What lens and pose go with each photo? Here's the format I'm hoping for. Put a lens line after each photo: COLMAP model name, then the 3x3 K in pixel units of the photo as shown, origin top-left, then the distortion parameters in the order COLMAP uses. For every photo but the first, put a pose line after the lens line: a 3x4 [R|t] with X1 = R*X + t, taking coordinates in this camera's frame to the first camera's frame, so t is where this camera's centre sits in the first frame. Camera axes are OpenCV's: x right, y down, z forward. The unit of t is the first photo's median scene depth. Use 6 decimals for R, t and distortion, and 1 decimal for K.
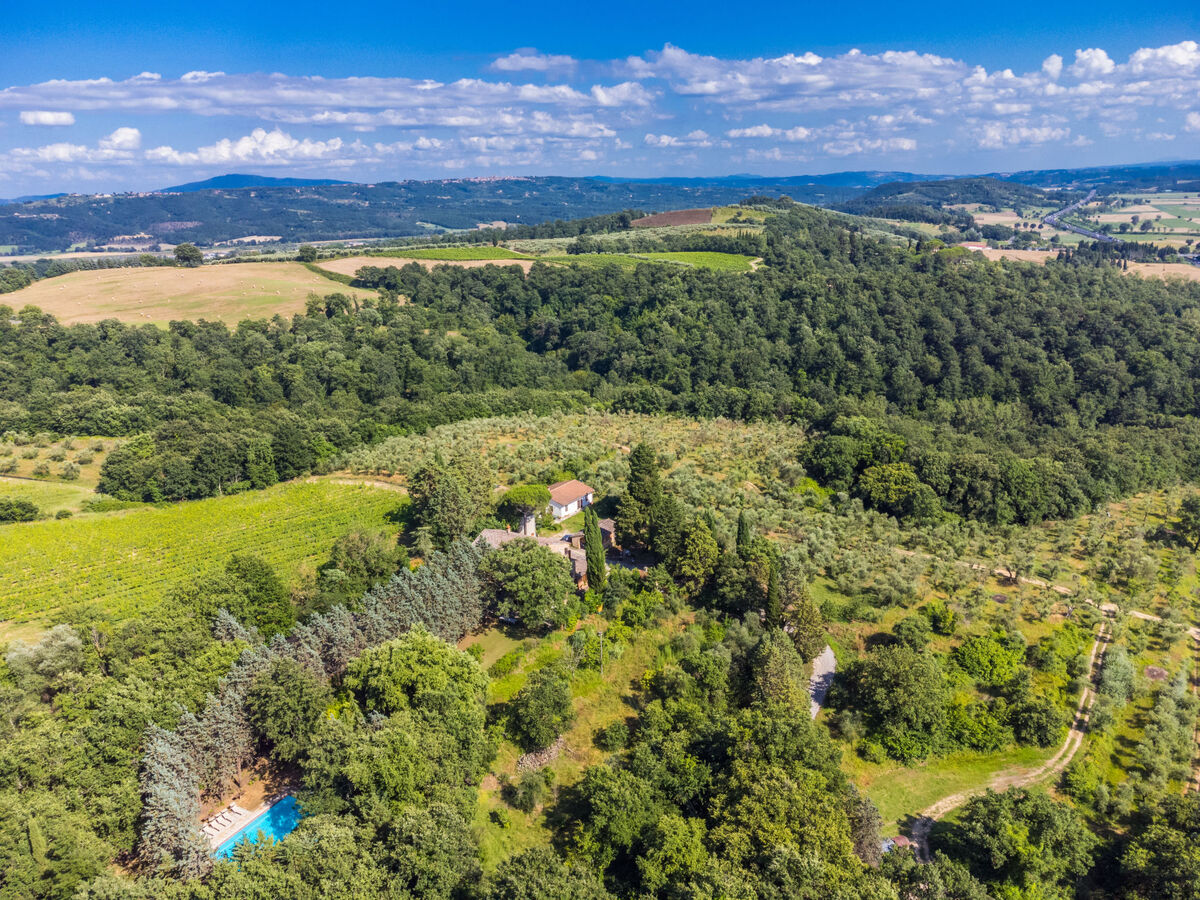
lens RADIAL K [[939.7, 0, 635.2], [0, 939.7, 438.8], [0, 0, 1]] dist [0.026022, 0.001477]
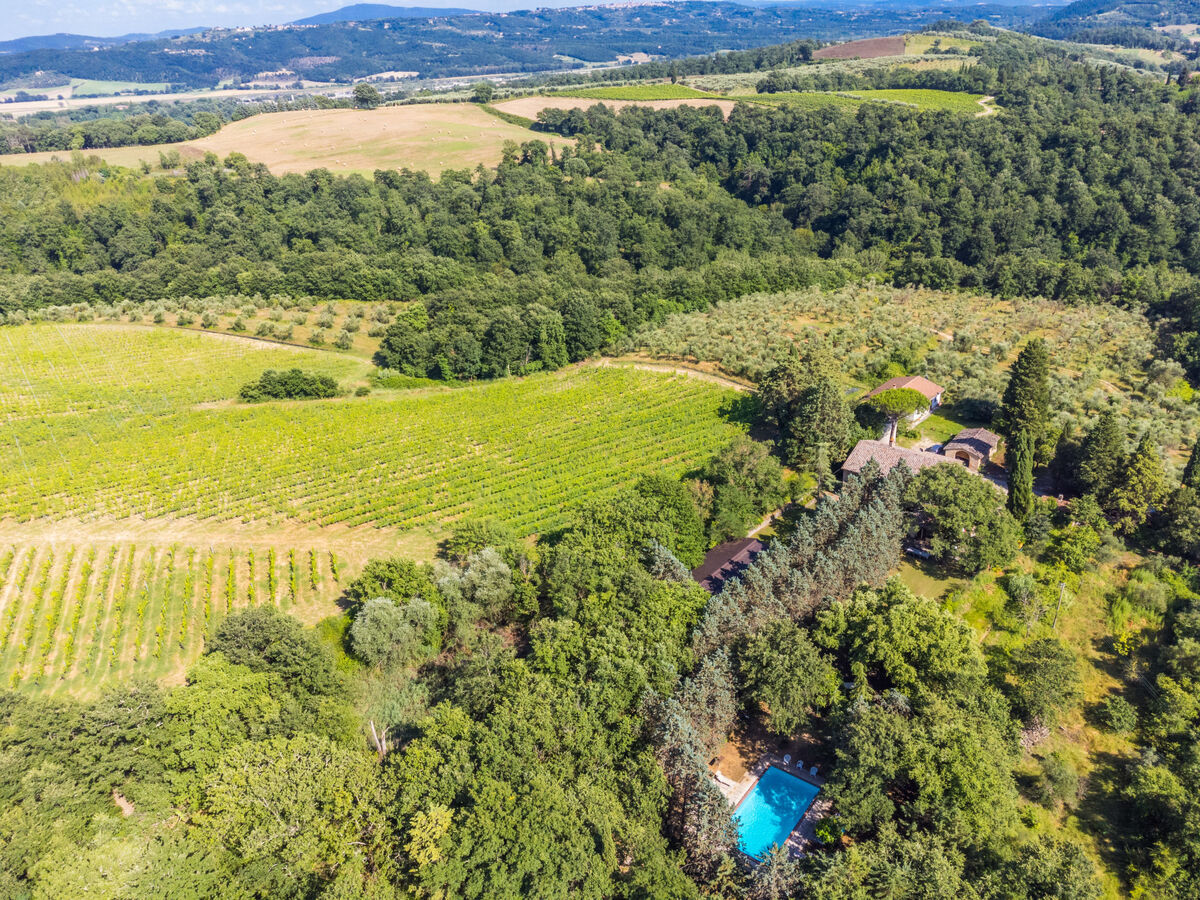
lens RADIAL K [[948.7, 0, 620.3], [0, 948.7, 448.3], [0, 0, 1]] dist [0.013938, 0.010597]
pose [[0.990205, 0.046244, -0.131743, -0.104297], [-0.023509, 0.985307, 0.169165, -0.015542], [0.137630, -0.164410, 0.976743, 0.043714]]
